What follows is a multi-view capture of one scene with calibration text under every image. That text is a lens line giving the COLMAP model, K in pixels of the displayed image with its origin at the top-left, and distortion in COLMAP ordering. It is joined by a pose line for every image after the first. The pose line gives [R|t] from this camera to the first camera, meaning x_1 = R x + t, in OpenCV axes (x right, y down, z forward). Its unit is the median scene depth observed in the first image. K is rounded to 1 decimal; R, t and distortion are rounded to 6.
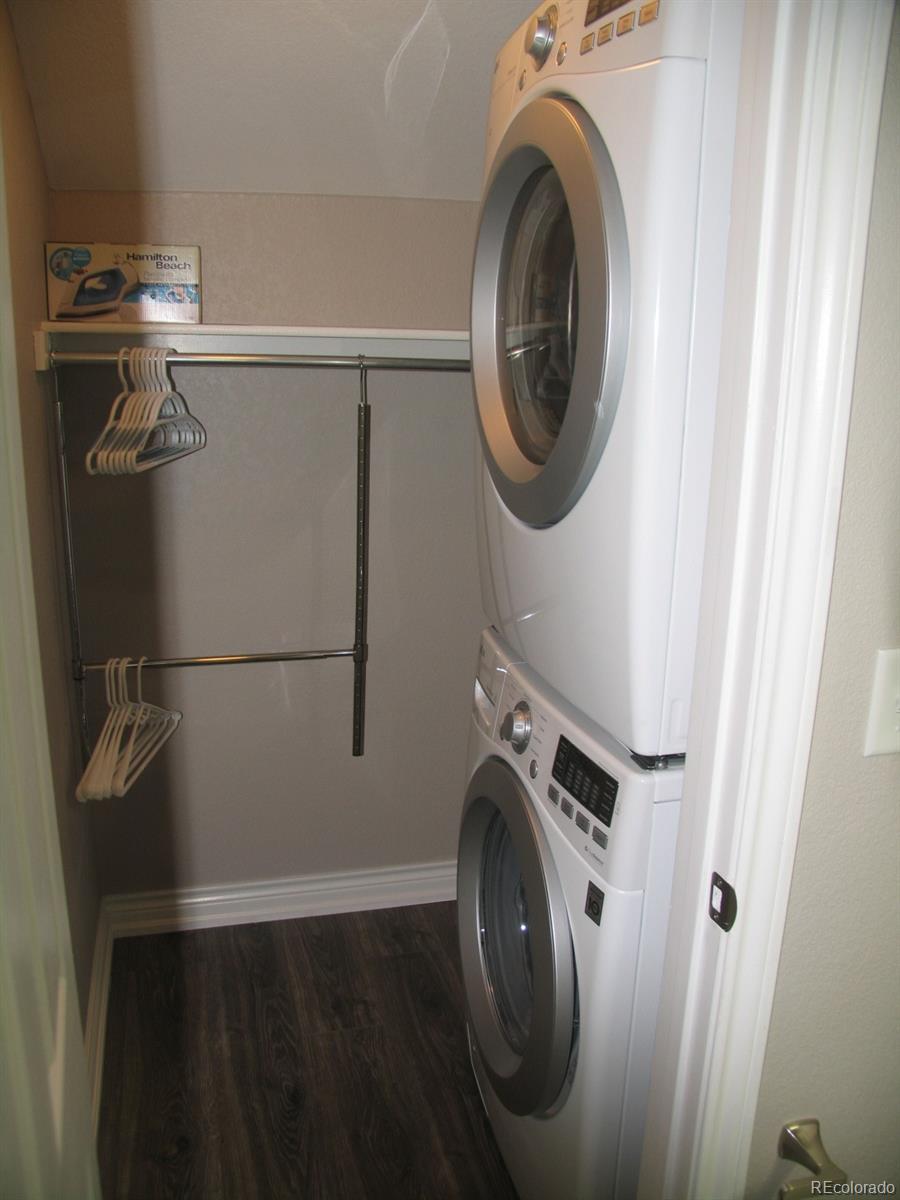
lens RADIAL K [[1033.2, 0, 450.0], [0, 1033.2, 600.0], [0, 0, 1]] dist [-0.214964, 0.212102]
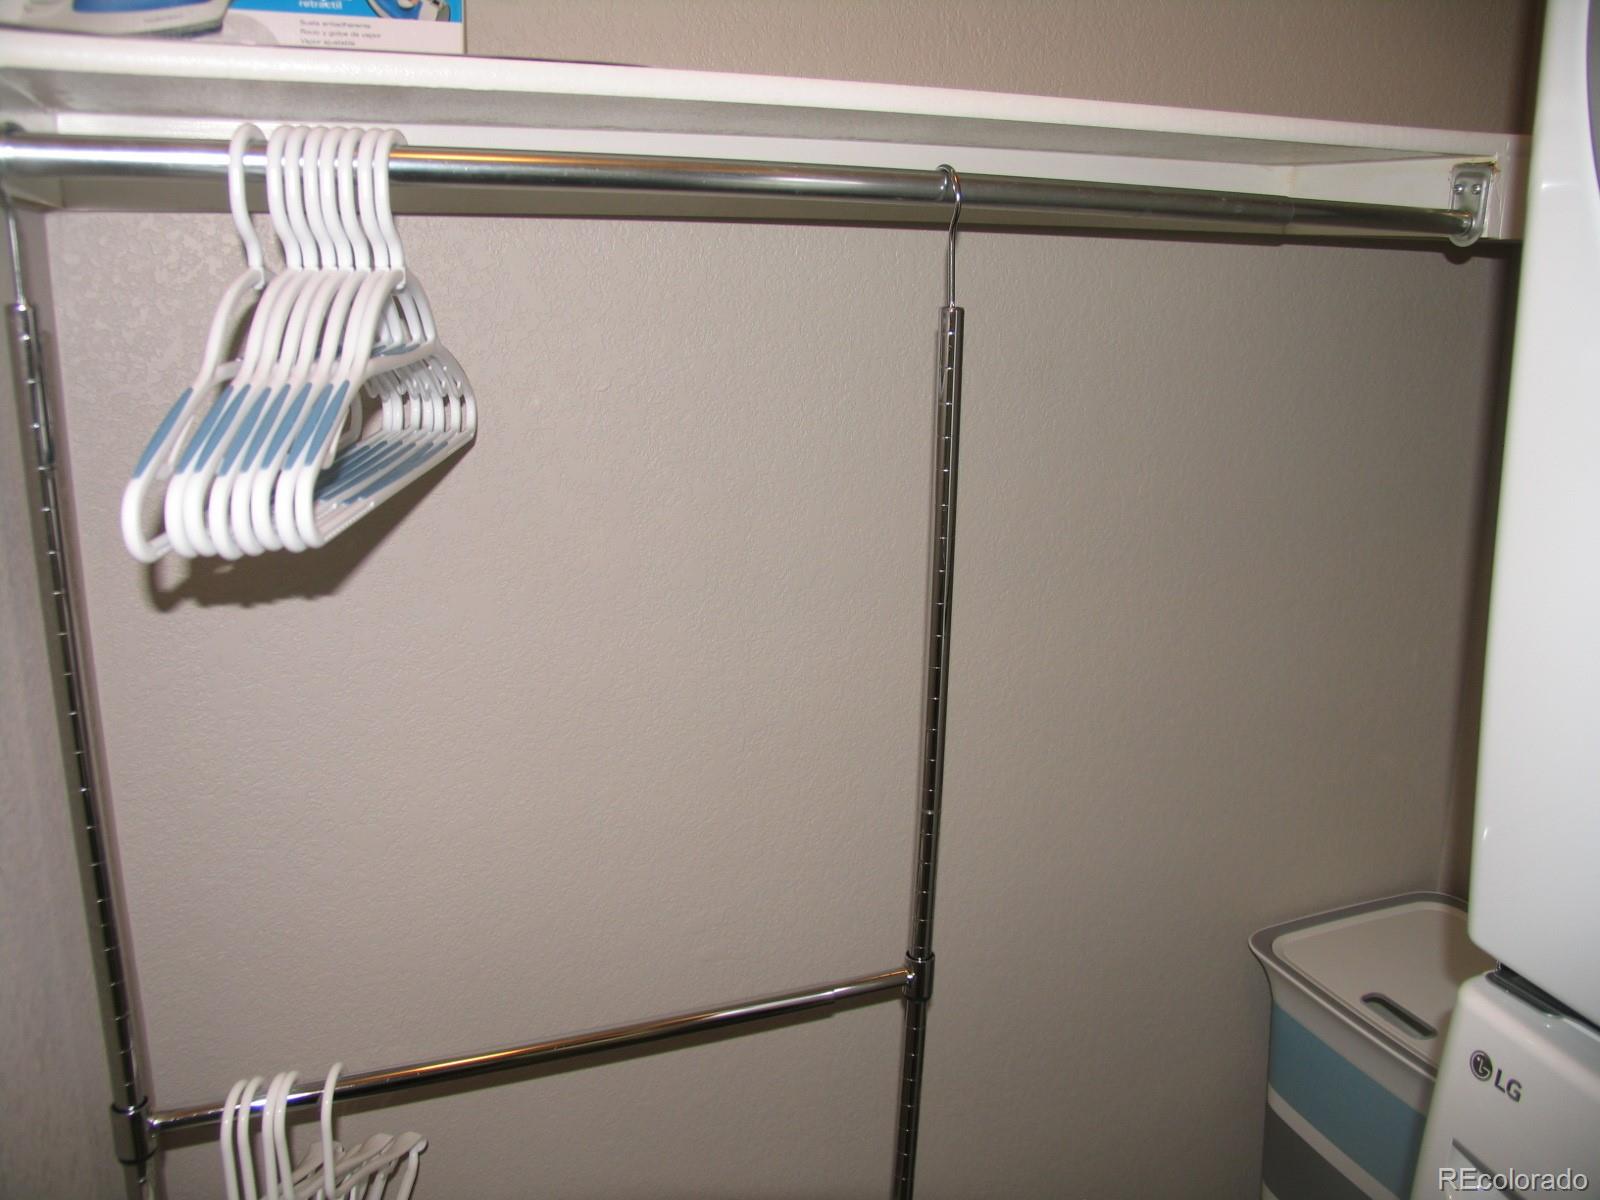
lens RADIAL K [[1377.6, 0, 800.0], [0, 1377.6, 600.0], [0, 0, 1]] dist [-0.214964, 0.212102]
pose [[0.994318, -0.031468, 0.101695, -0.201778], [0.032523, 0.999433, -0.008734, -0.097217], [-0.101363, 0.011992, 0.994777, 0.582012]]
